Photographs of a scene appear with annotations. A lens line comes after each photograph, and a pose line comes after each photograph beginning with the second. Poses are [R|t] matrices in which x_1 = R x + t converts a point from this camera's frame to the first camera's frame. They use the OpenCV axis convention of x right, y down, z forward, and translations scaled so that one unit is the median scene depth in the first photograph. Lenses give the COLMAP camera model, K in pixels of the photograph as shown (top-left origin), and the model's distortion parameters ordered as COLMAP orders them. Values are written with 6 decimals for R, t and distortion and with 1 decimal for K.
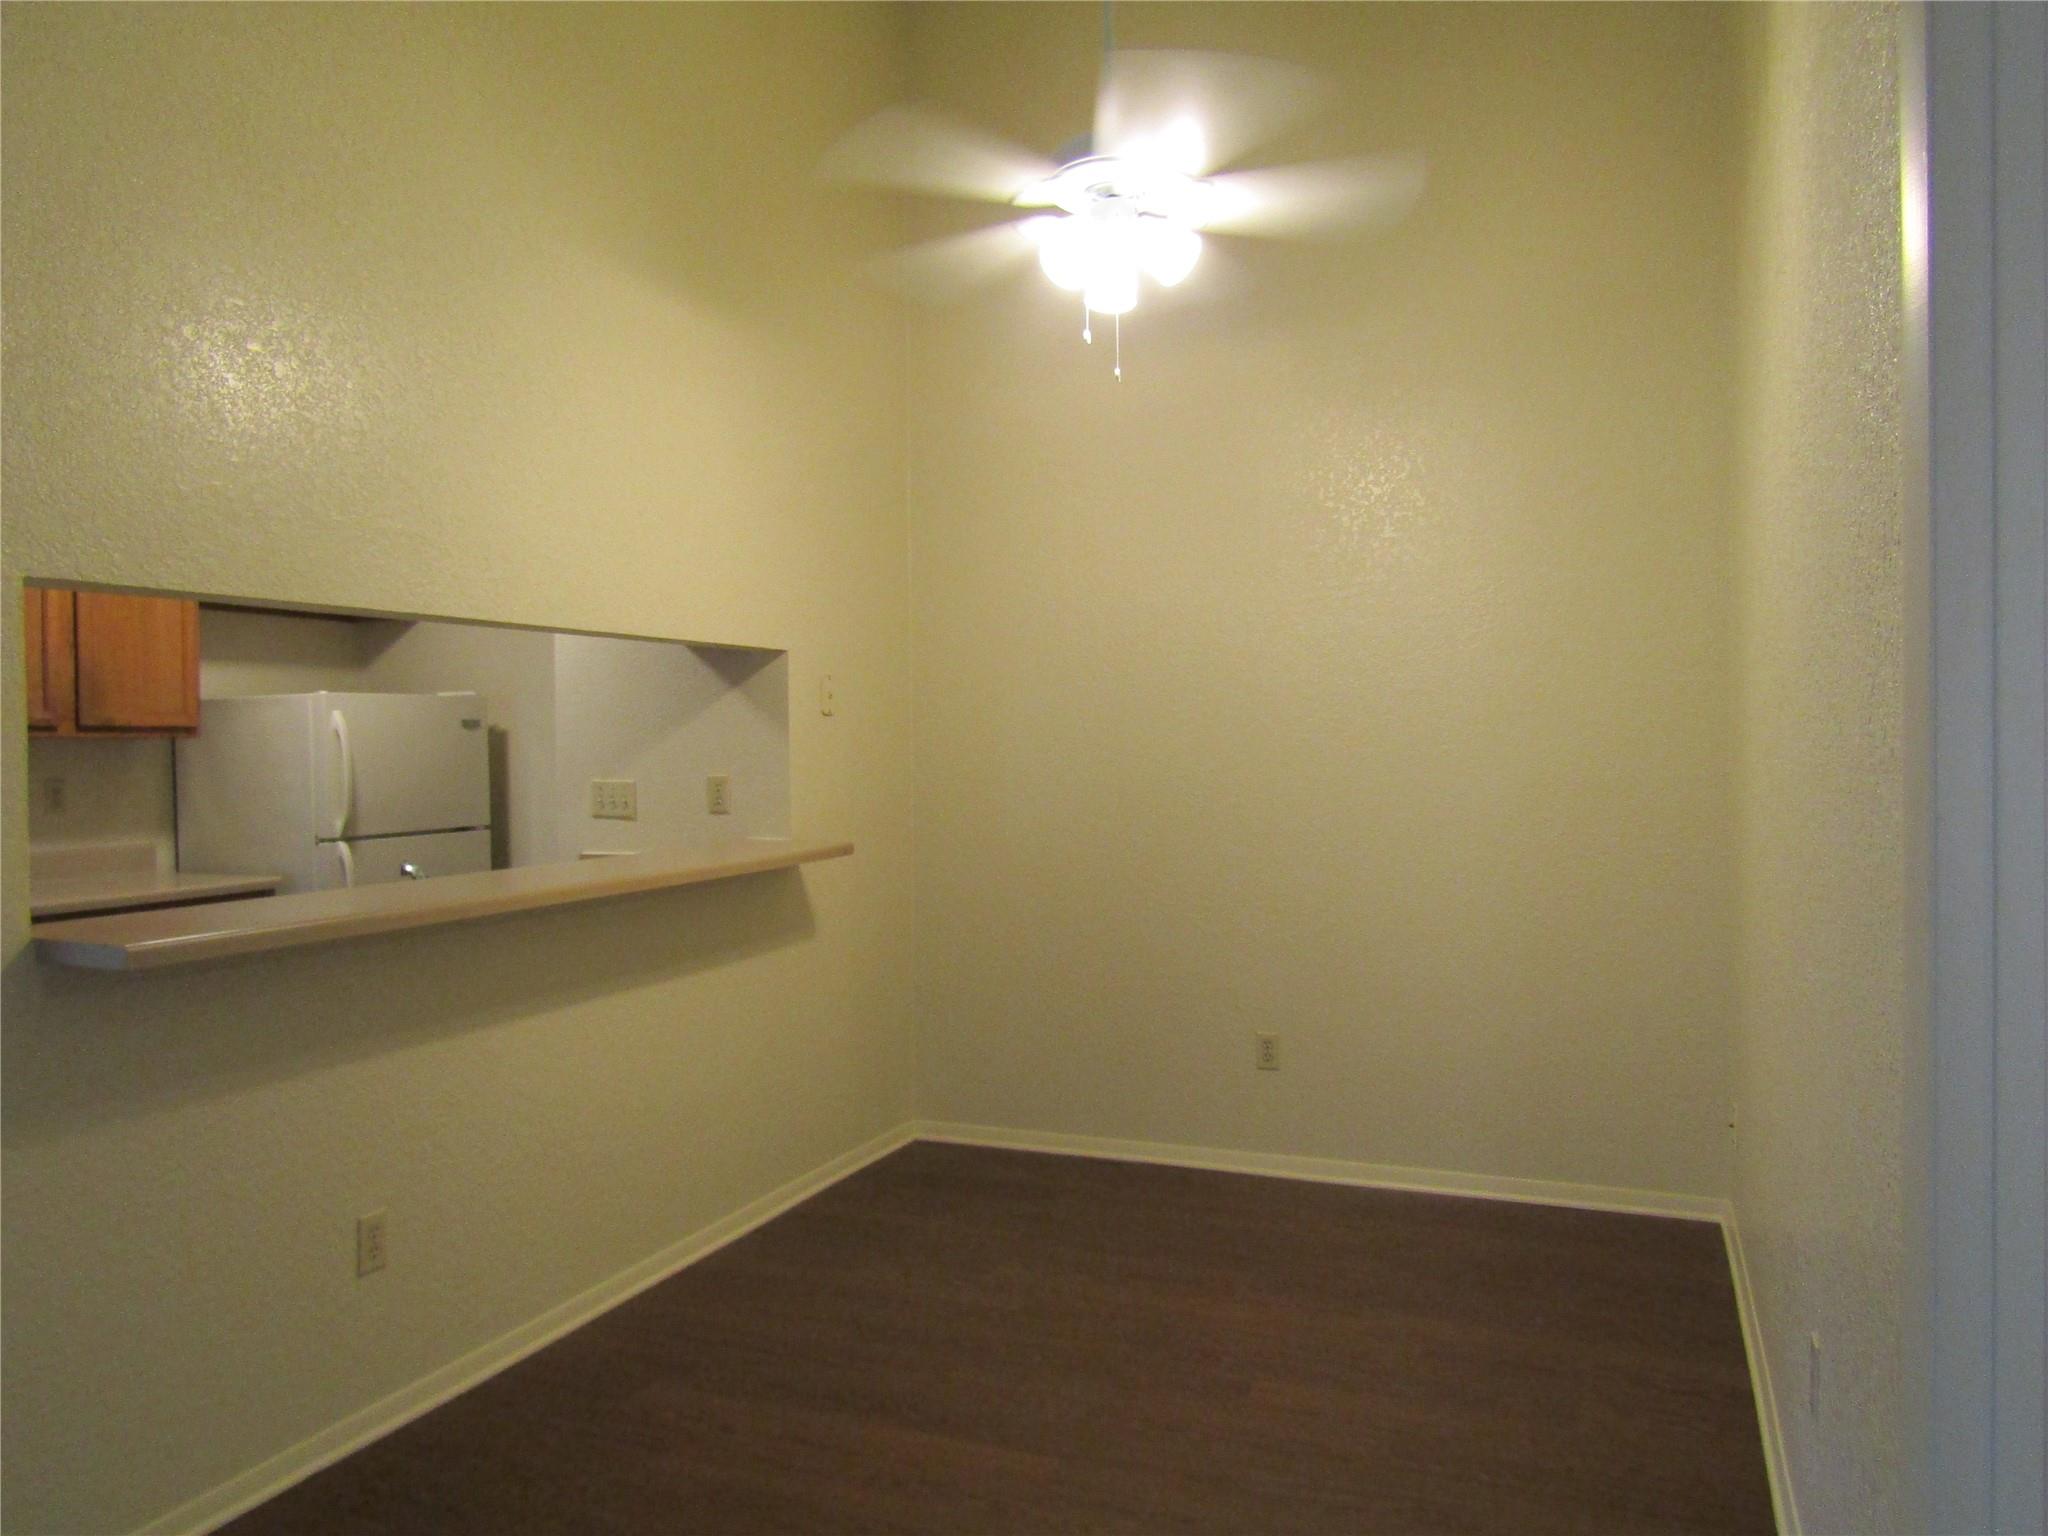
lens RADIAL K [[1456.0, 0, 1024.0], [0, 1456.0, 768.0], [0, 0, 1]] dist [-0.003835, 0.002790]
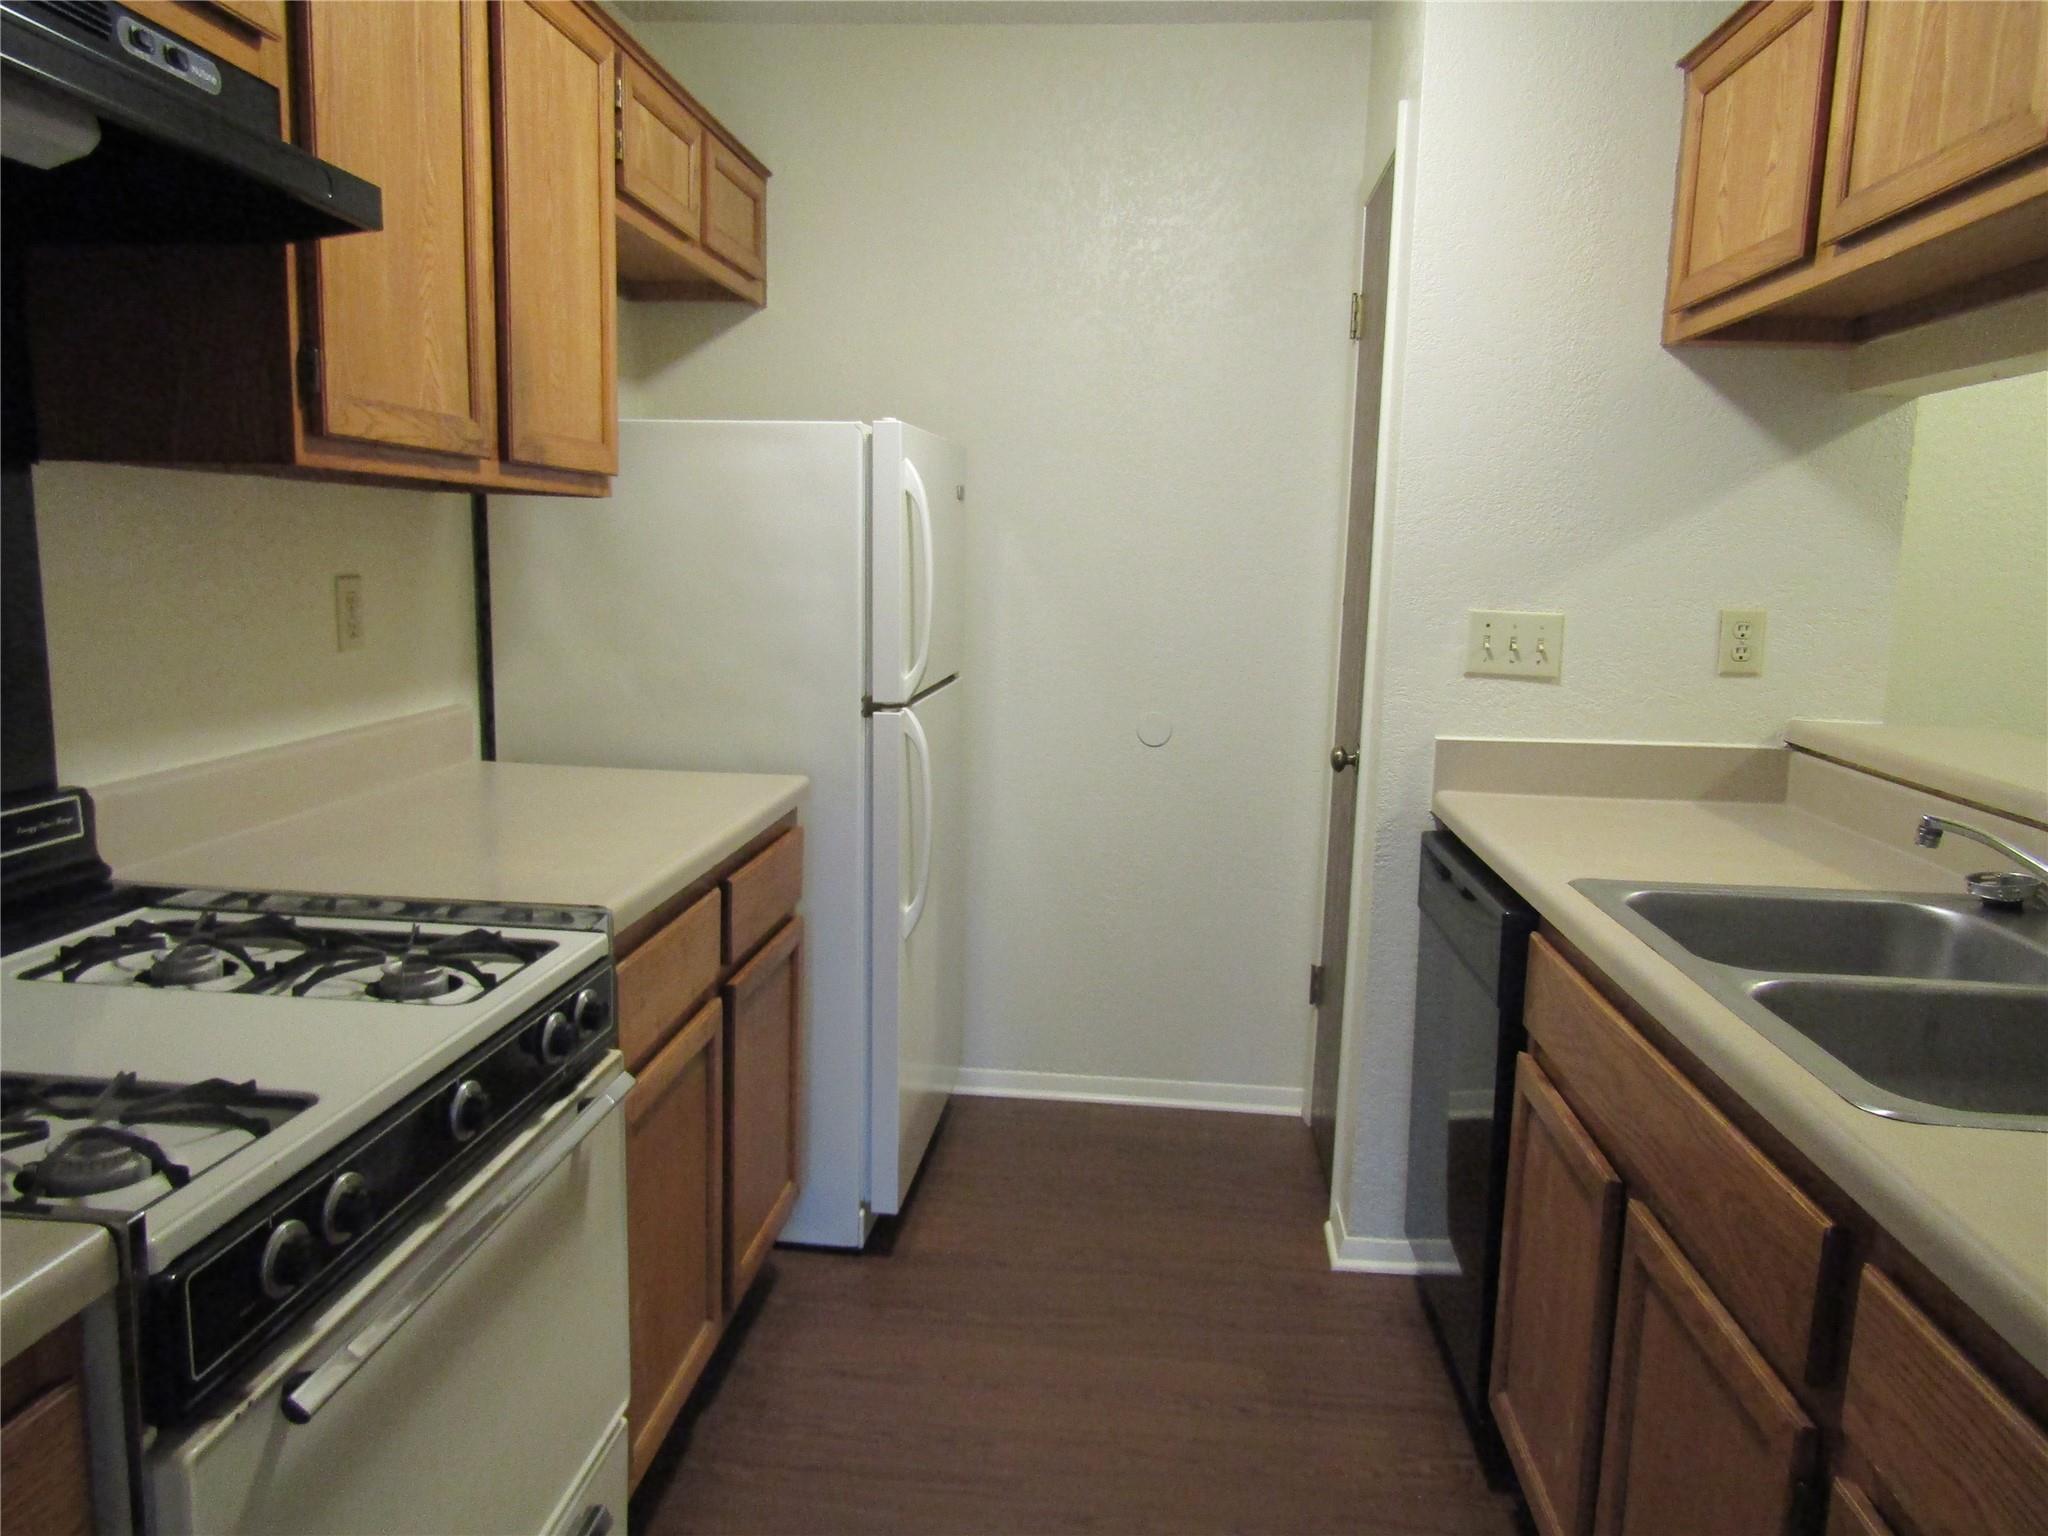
lens RADIAL K [[1456.0, 0, 1024.0], [0, 1456.0, 768.0], [0, 0, 1]] dist [-0.003835, 0.002790]
pose [[0.949143, -0.010712, 0.314662, -0.640814], [-0.033316, 0.990393, 0.134209, -0.000837], [-0.313077, -0.137866, 0.939668, 0.519077]]
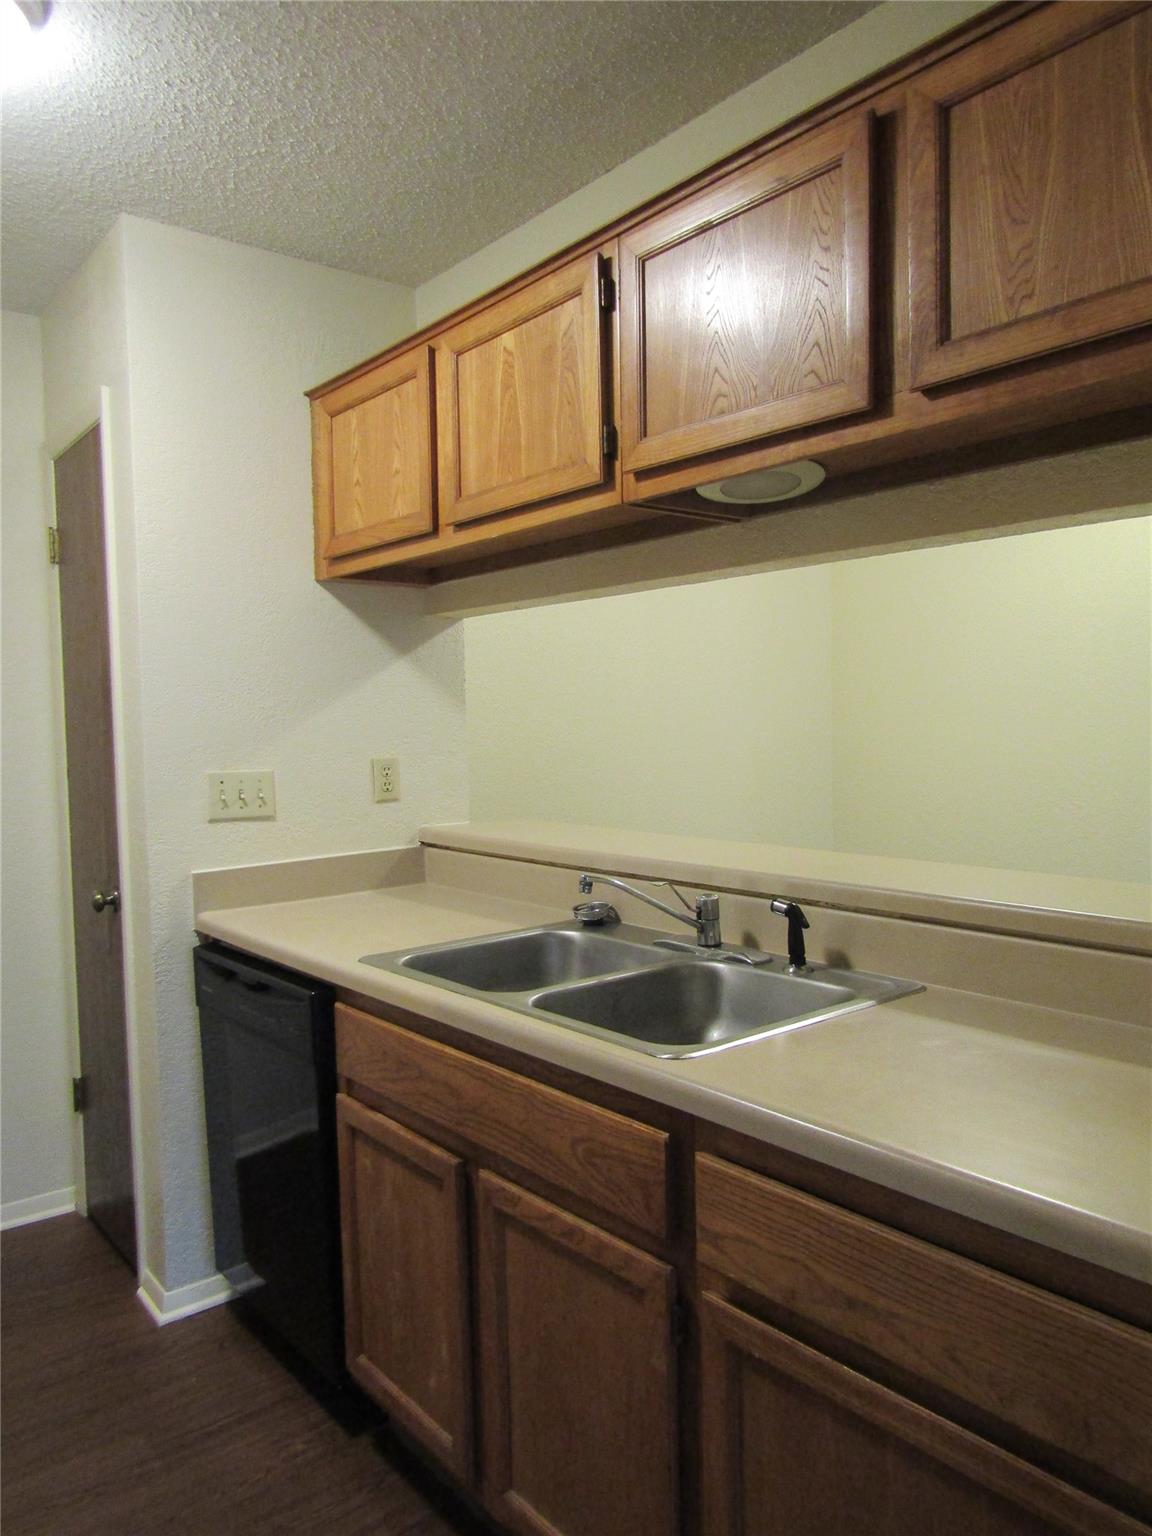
lens RADIAL K [[1092.0, 0, 576.0], [0, 1092.0, 768.0], [0, 0, 1]] dist [-0.003835, 0.002790]
pose [[0.470785, -0.042867, 0.881206, -0.699886], [0.032160, 0.998989, 0.031415, -0.005092], [-0.881661, 0.013550, 0.471688, 0.575748]]
